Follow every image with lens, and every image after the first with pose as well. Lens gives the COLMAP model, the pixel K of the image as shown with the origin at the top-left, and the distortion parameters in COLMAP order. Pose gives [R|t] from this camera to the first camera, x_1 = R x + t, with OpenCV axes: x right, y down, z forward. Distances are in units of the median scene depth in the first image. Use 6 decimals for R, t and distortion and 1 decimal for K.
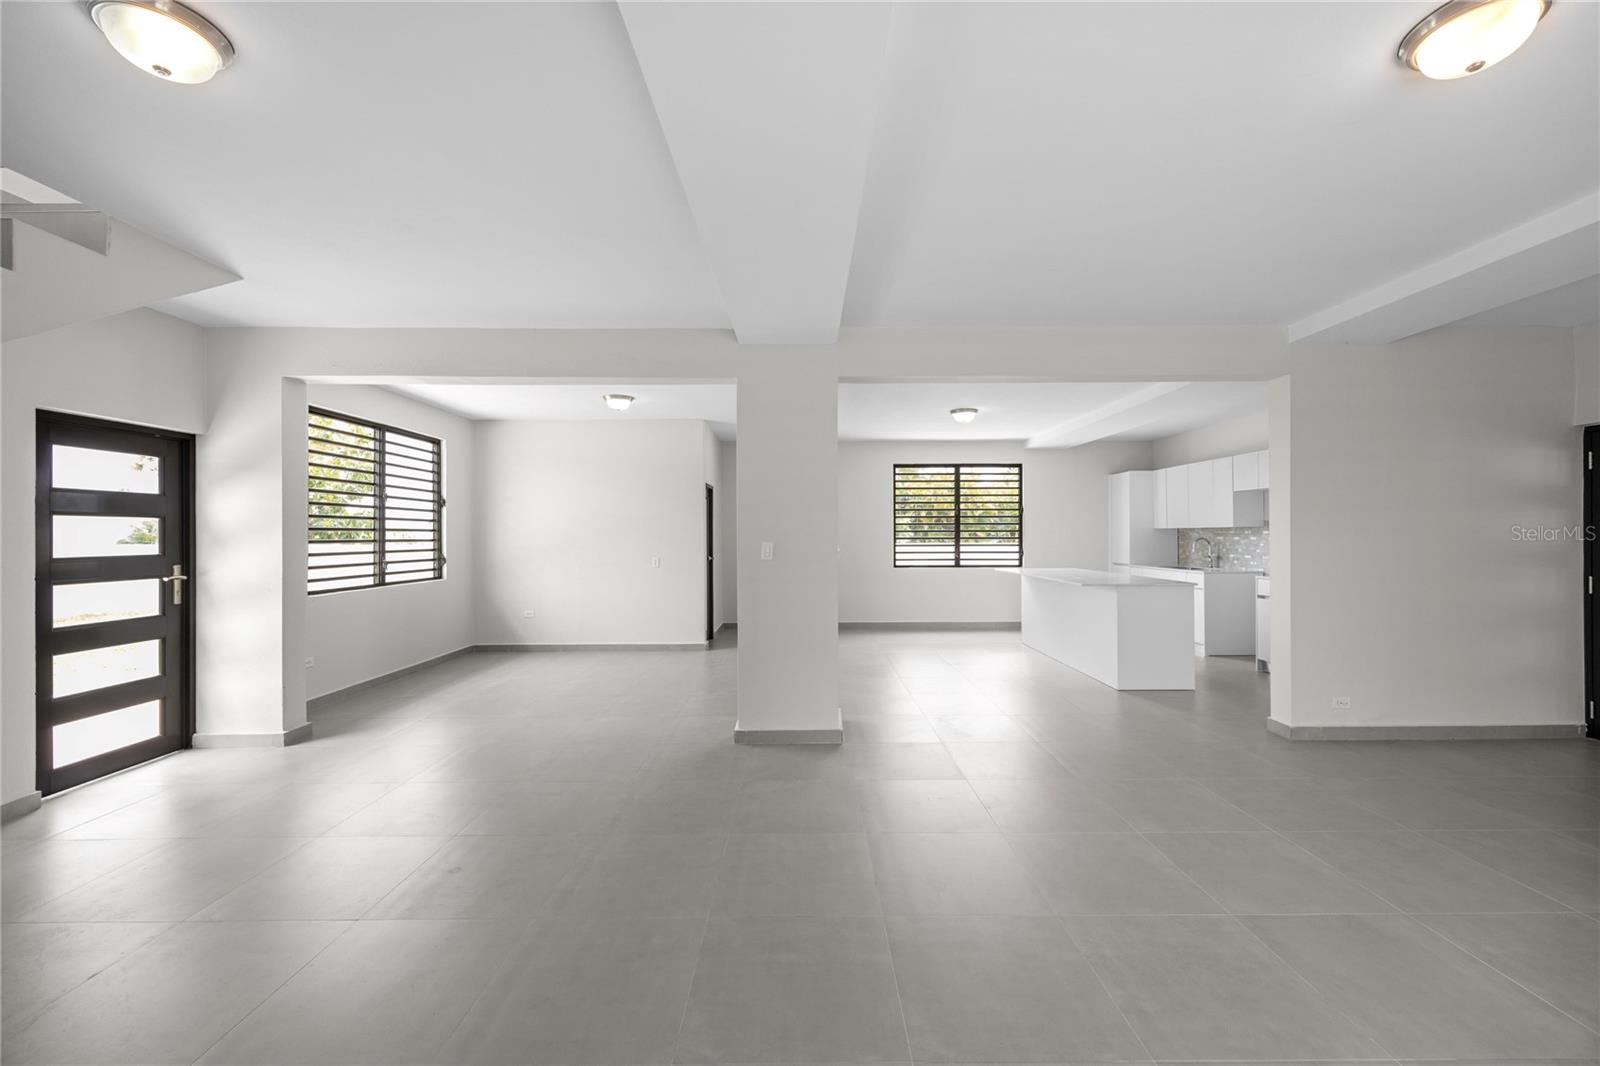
lens RADIAL K [[647.0, 0, 804.9], [0, 647.0, 537.6], [0, 0, 1]] dist [0.016695, -0.003905]
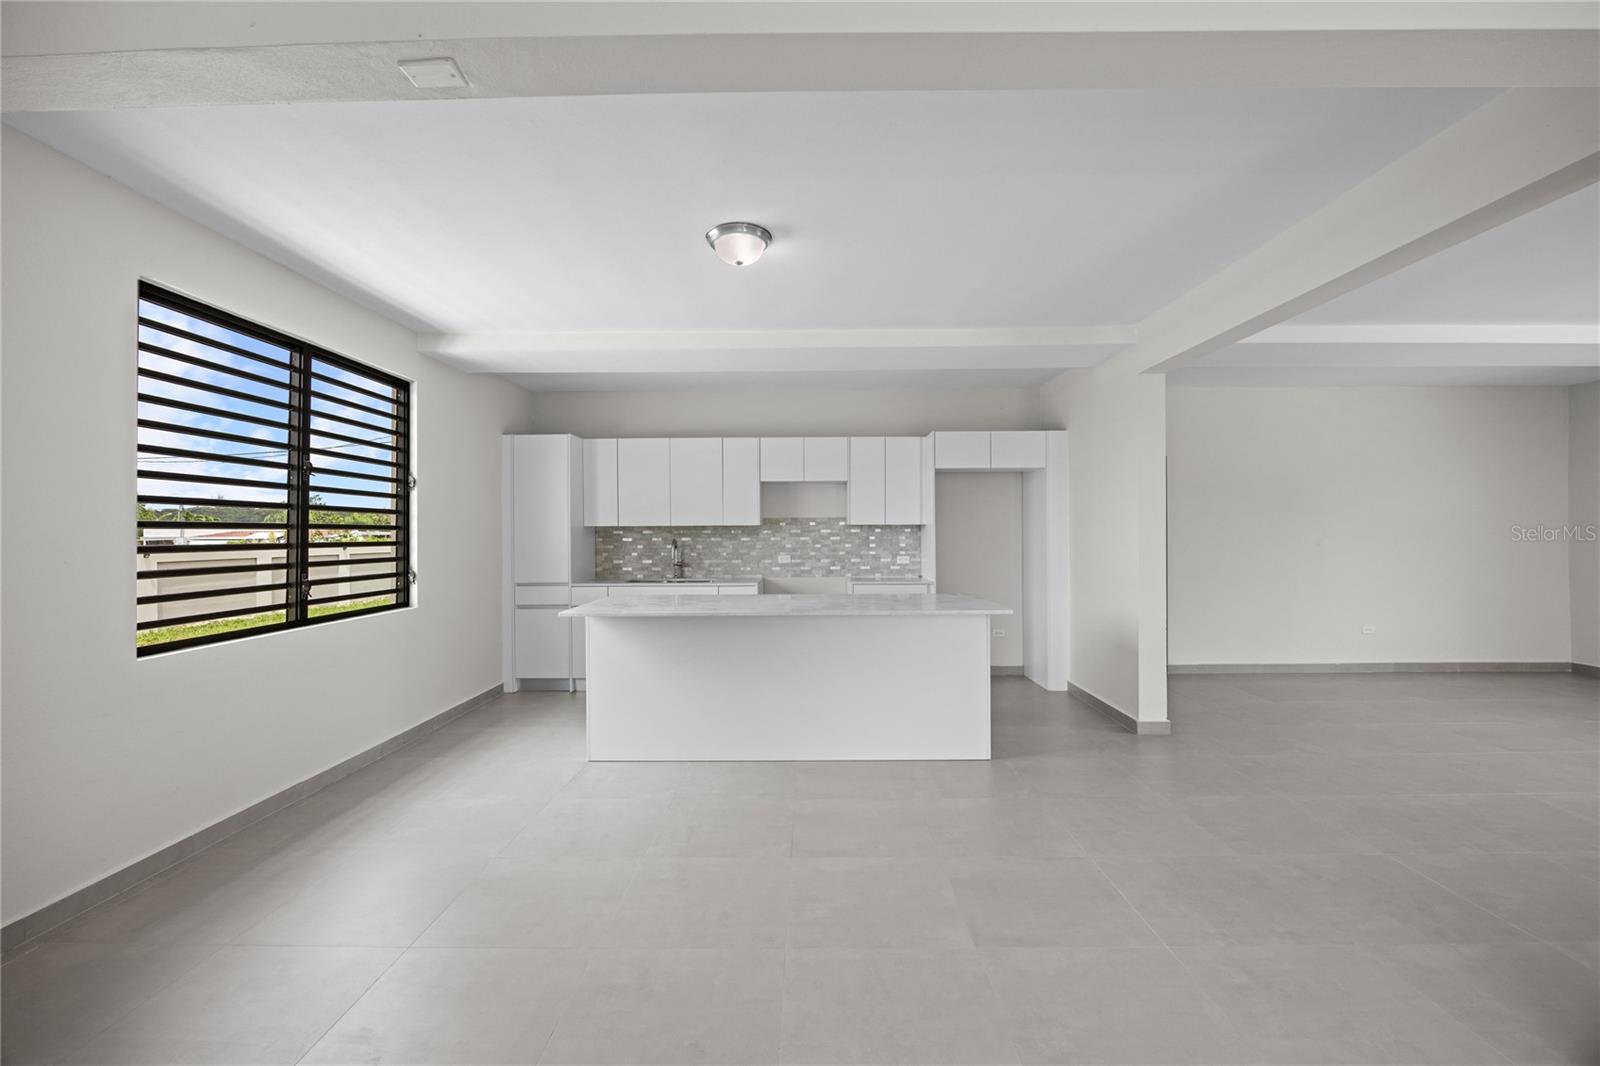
lens RADIAL K [[677.9, 0, 804.5], [0, 677.9, 534.0], [0, 0, 1]] dist [-0.010615, 0.000112]
pose [[0.032662, 0.002956, 0.999462, -0.147354], [0.011555, 0.999928, -0.003335, -0.001264], [-0.999400, 0.011657, 0.032625, 0.762903]]
